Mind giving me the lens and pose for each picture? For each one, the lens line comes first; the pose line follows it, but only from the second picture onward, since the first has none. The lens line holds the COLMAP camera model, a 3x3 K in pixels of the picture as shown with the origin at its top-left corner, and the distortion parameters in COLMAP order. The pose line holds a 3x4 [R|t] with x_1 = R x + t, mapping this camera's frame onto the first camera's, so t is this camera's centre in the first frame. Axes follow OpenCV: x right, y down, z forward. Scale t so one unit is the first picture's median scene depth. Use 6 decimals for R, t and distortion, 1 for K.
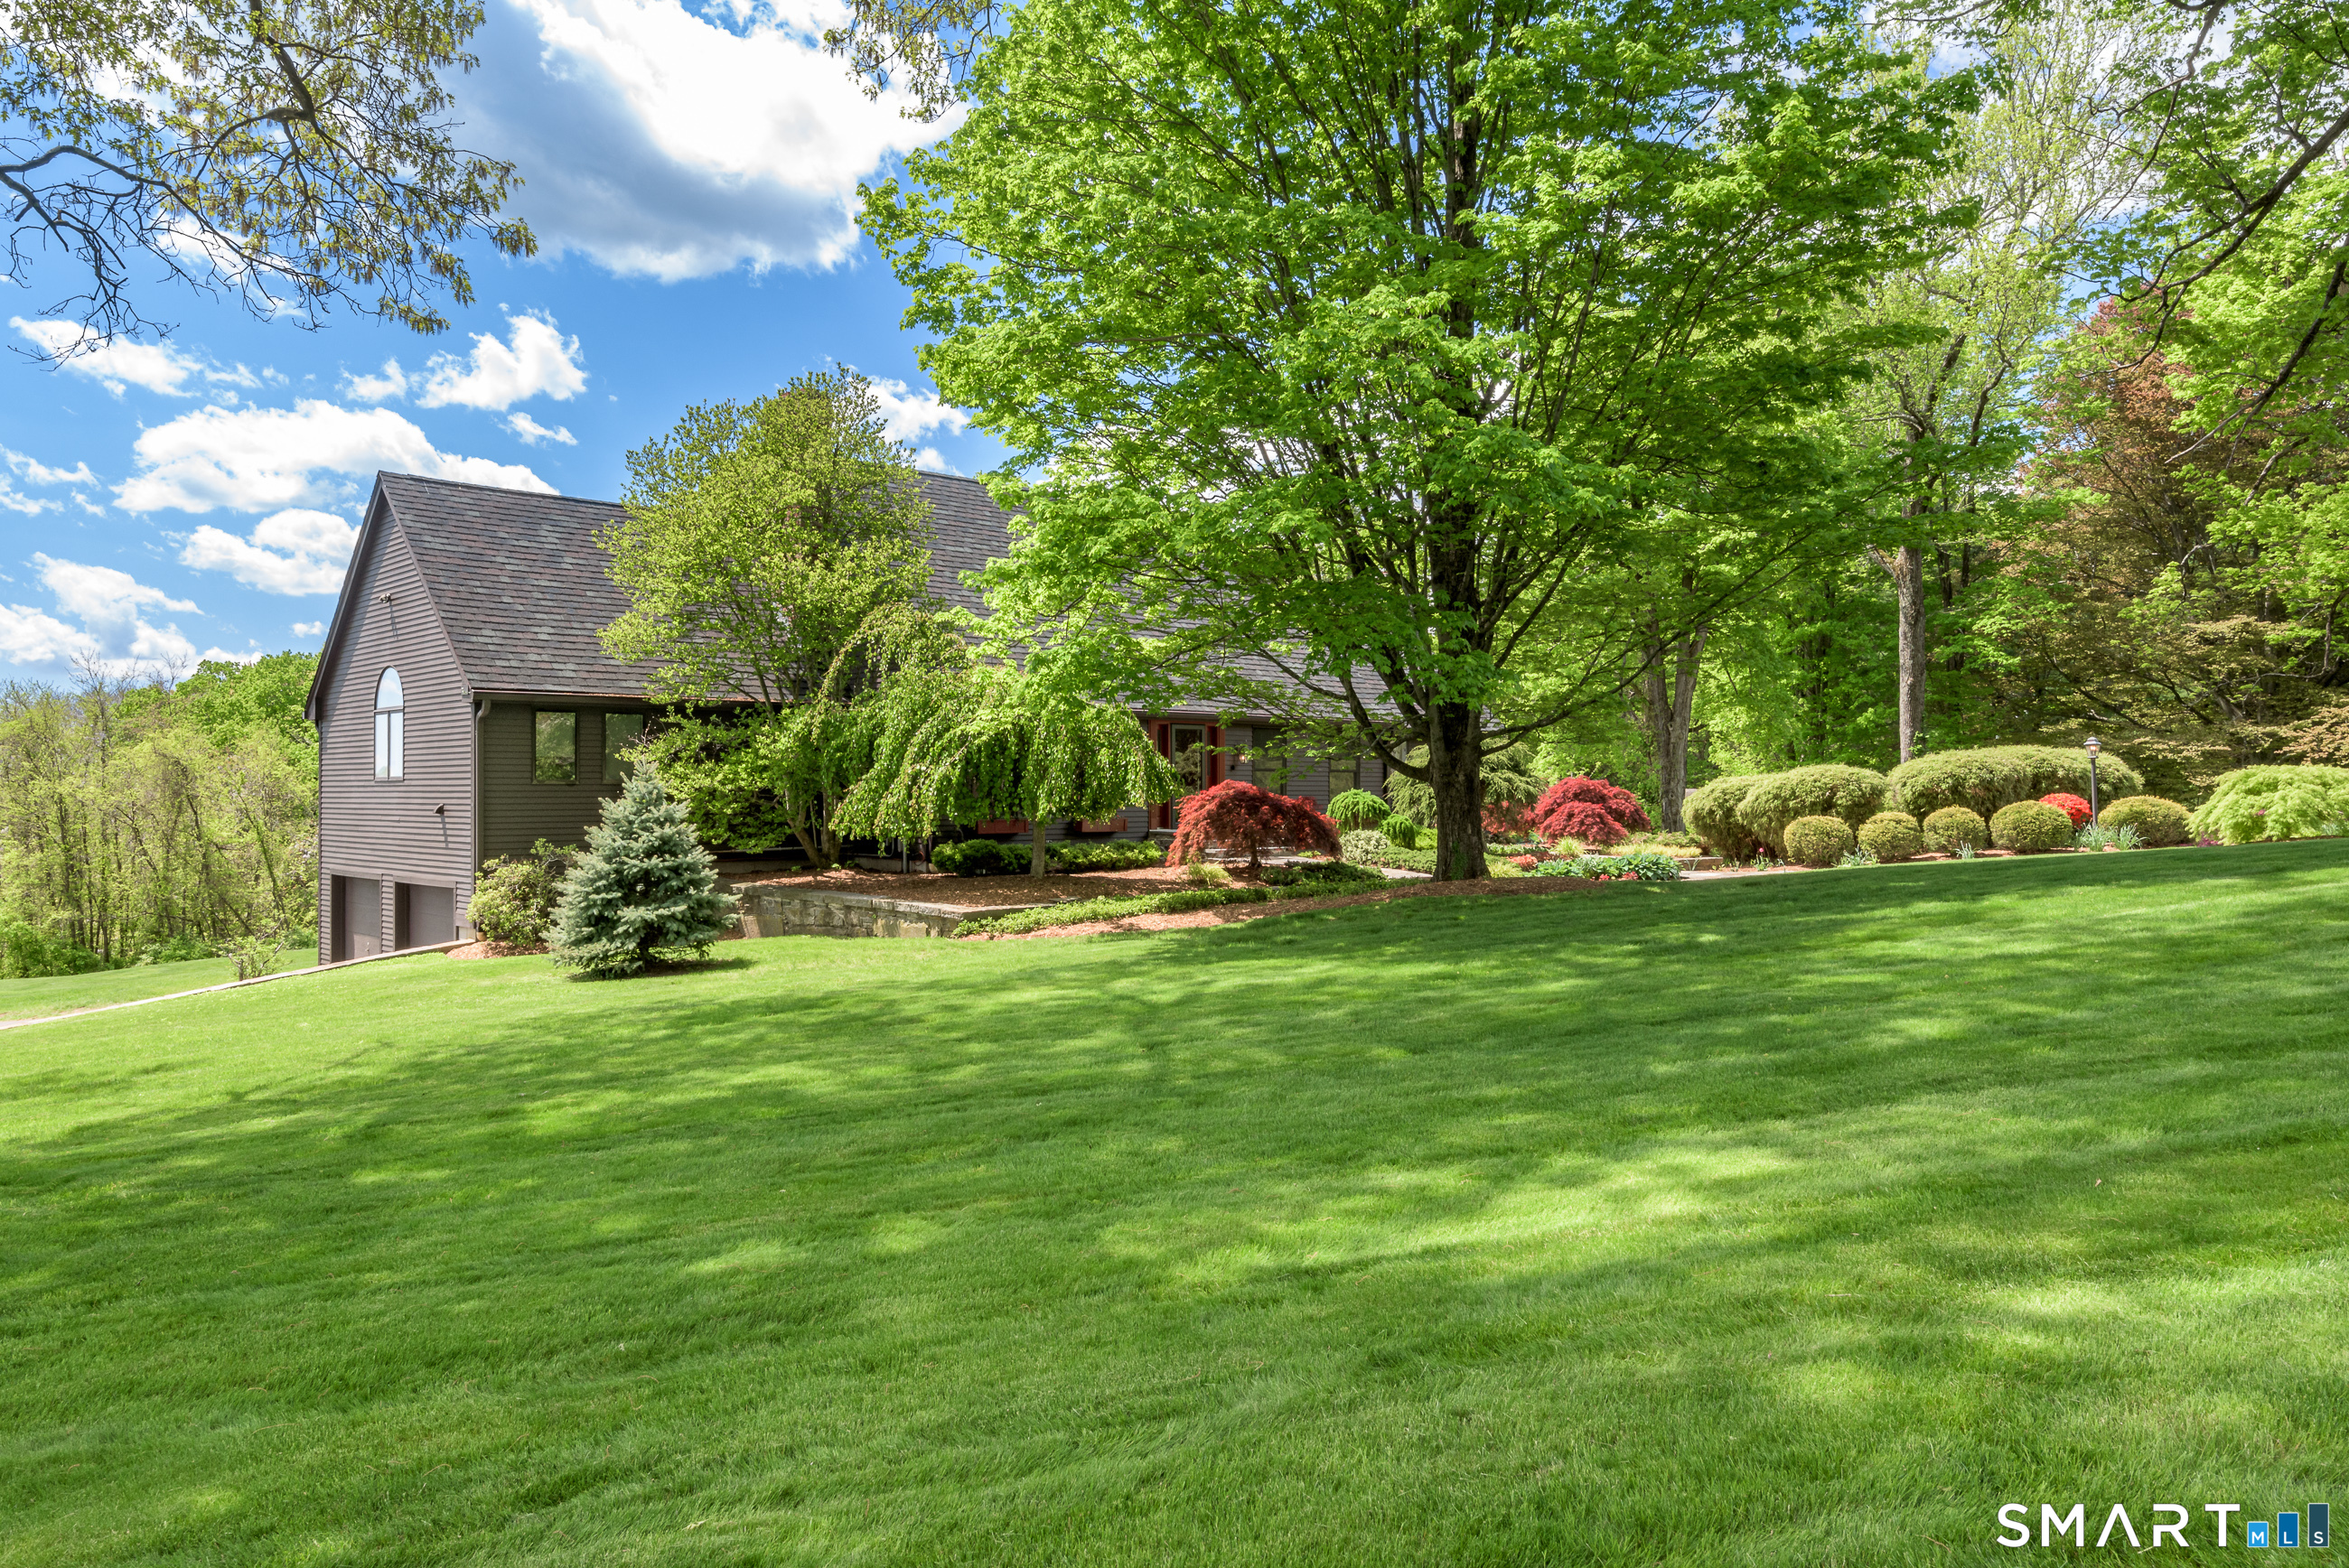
lens RADIAL K [[1632.3, 0, 1181.5], [0, 1632.3, 788.6], [0, 0, 1]] dist [-0.005229, -0.000462]
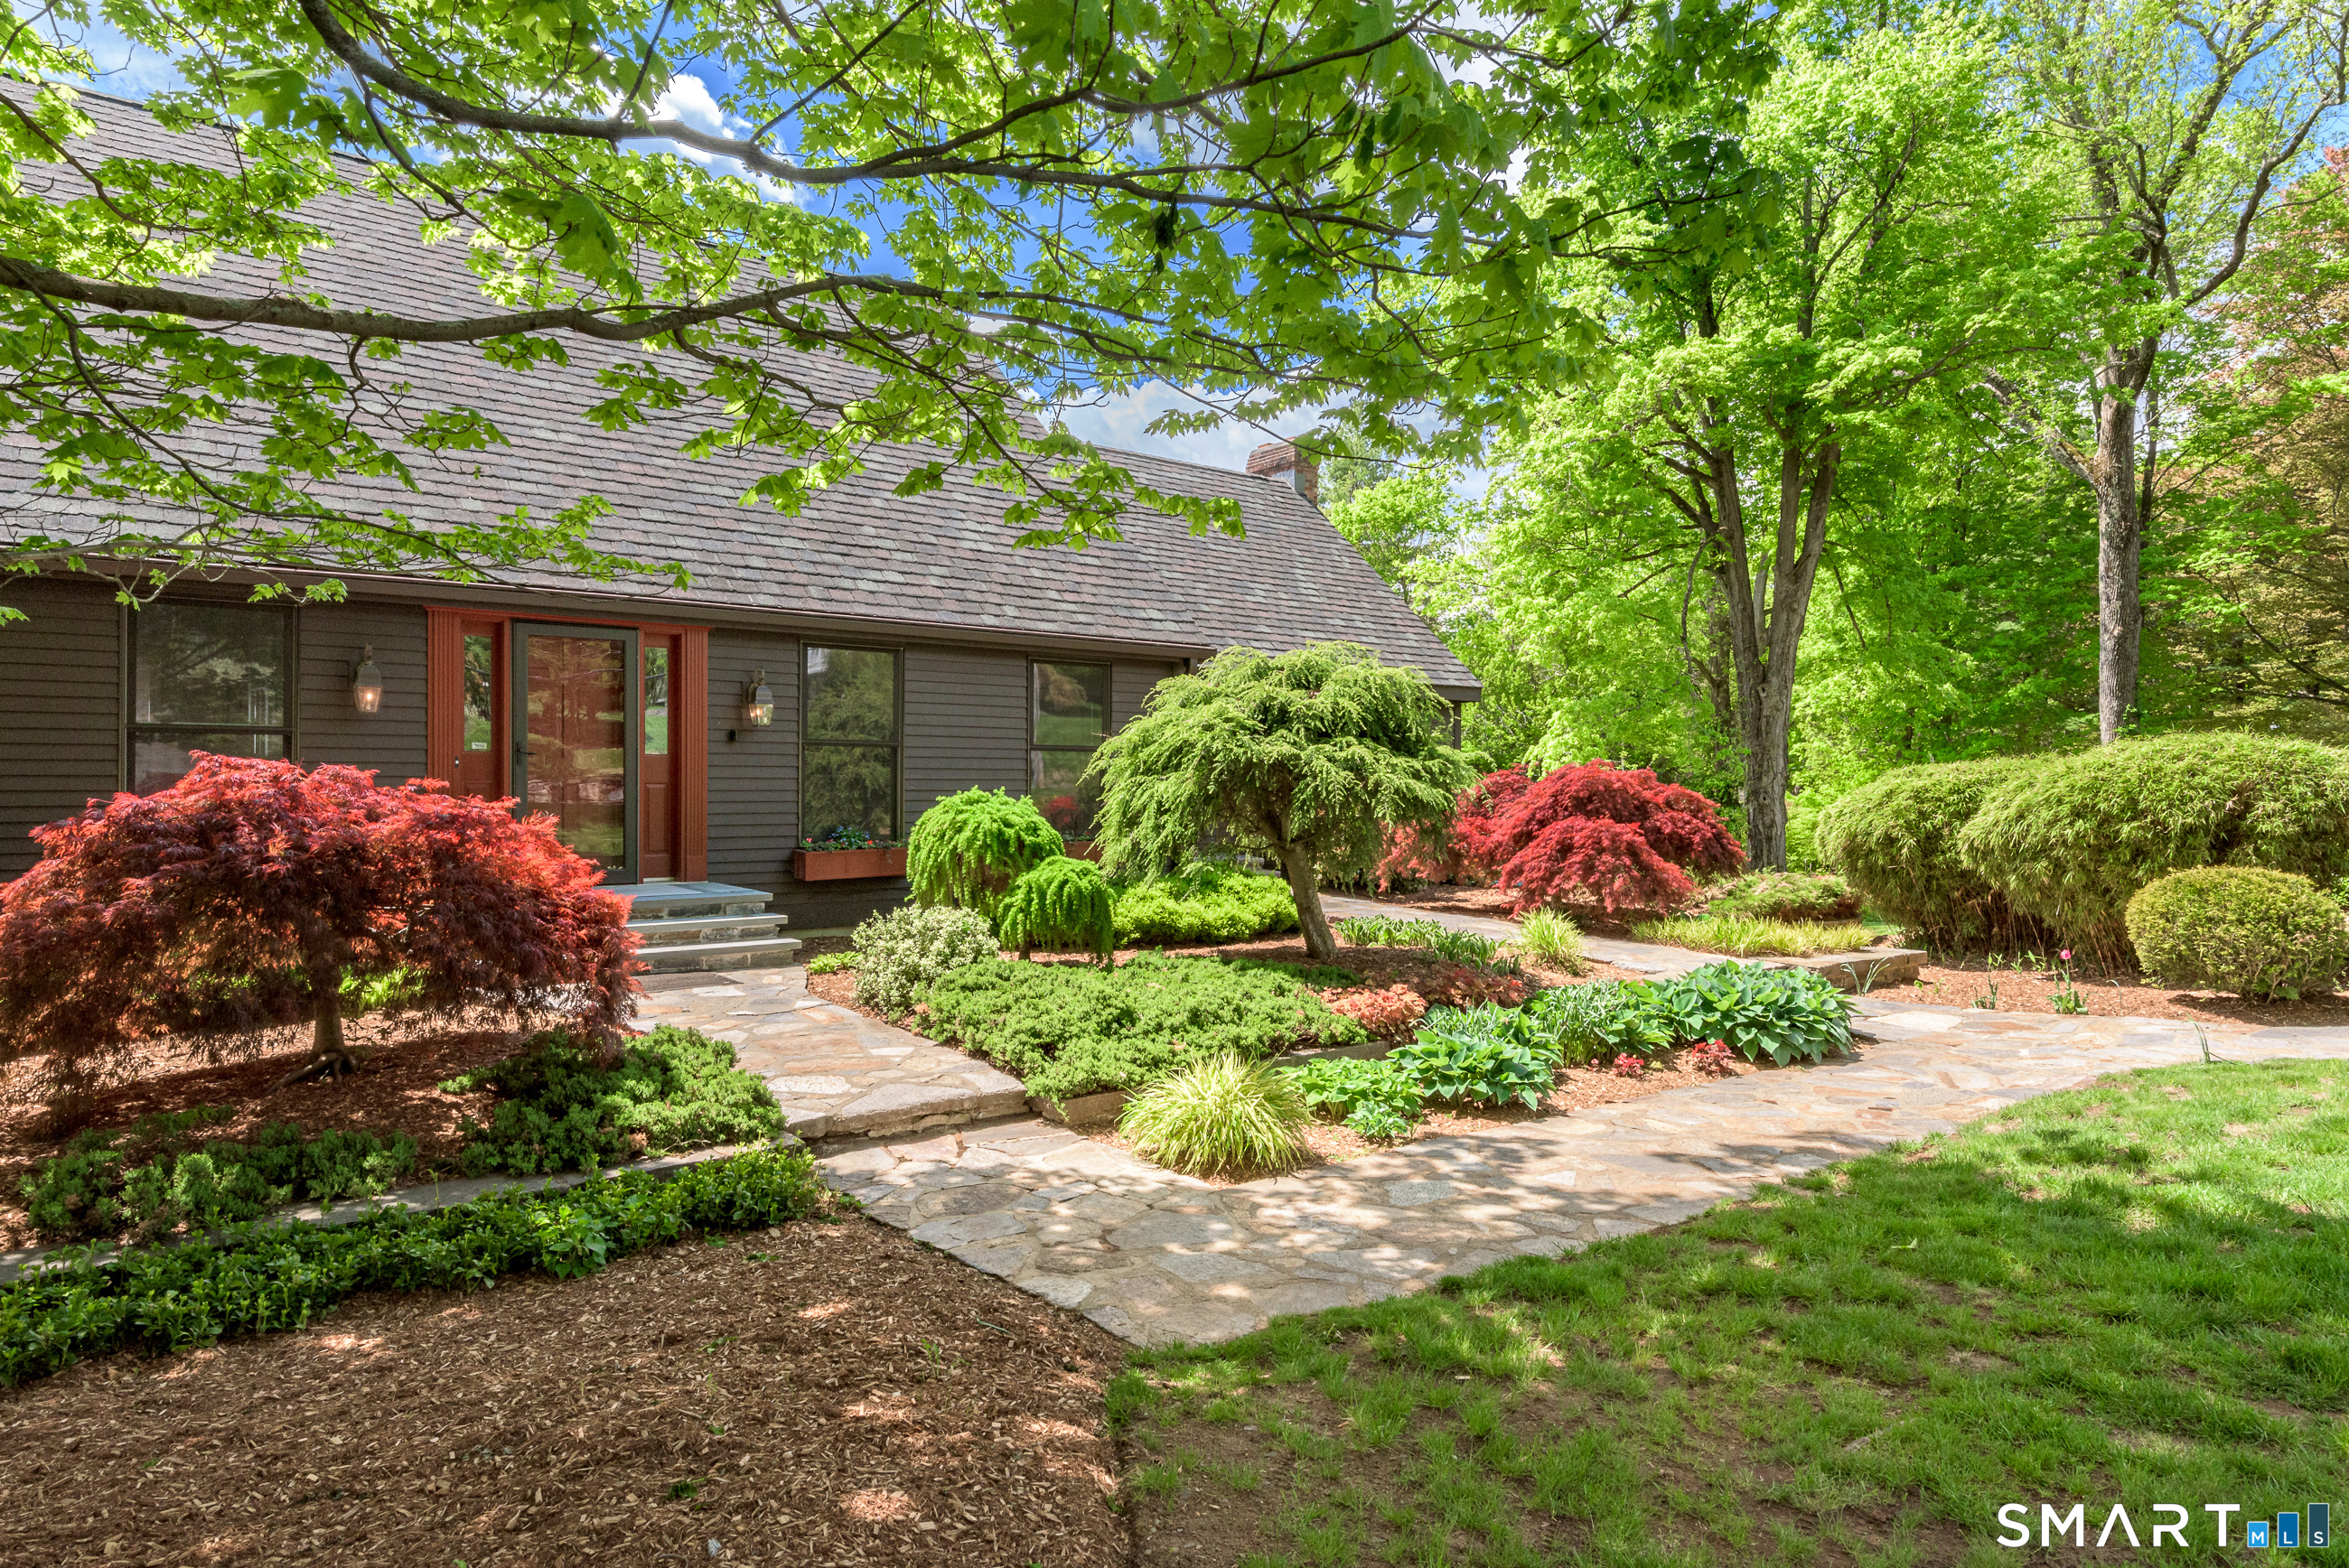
lens RADIAL K [[1411.2, 0, 1167.6], [0, 1411.2, 786.9], [0, 0, 1]] dist [-0.032266, -0.002338]
pose [[0.995475, 0.004404, -0.094927, 0.177593], [-0.004010, 0.999983, 0.004343, -0.001461], [0.094944, -0.003943, 0.995475, 0.647357]]
